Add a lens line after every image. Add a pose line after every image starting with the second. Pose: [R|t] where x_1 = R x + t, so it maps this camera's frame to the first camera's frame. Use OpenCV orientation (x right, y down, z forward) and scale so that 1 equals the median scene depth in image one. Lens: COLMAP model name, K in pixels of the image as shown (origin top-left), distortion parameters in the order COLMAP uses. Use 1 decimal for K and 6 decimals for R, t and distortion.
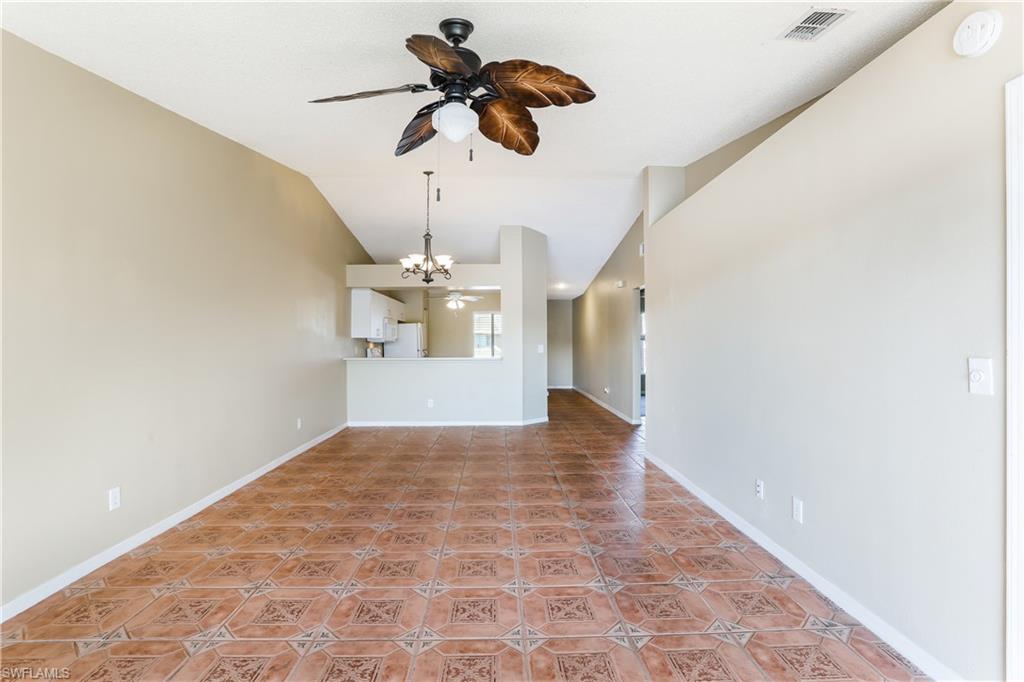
lens RADIAL K [[497.1, 0, 512.0], [0, 497.1, 341.0], [0, 0, 1]] dist [-0.065378, 0.024108]
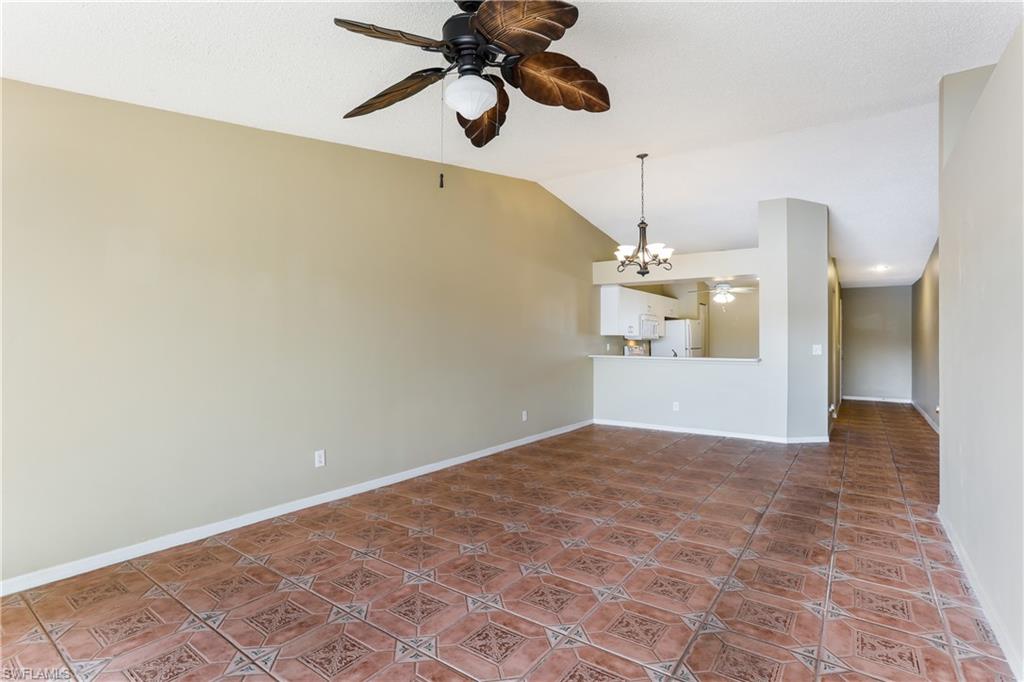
lens RADIAL K [[497.1, 0, 512.0], [0, 497.1, 341.0], [0, 0, 1]] dist [-0.065378, 0.024108]
pose [[0.794182, 0.008511, -0.607620, 0.201187], [-0.005404, 0.999961, 0.006944, -0.001188], [0.607655, -0.002231, 0.794198, 0.131775]]
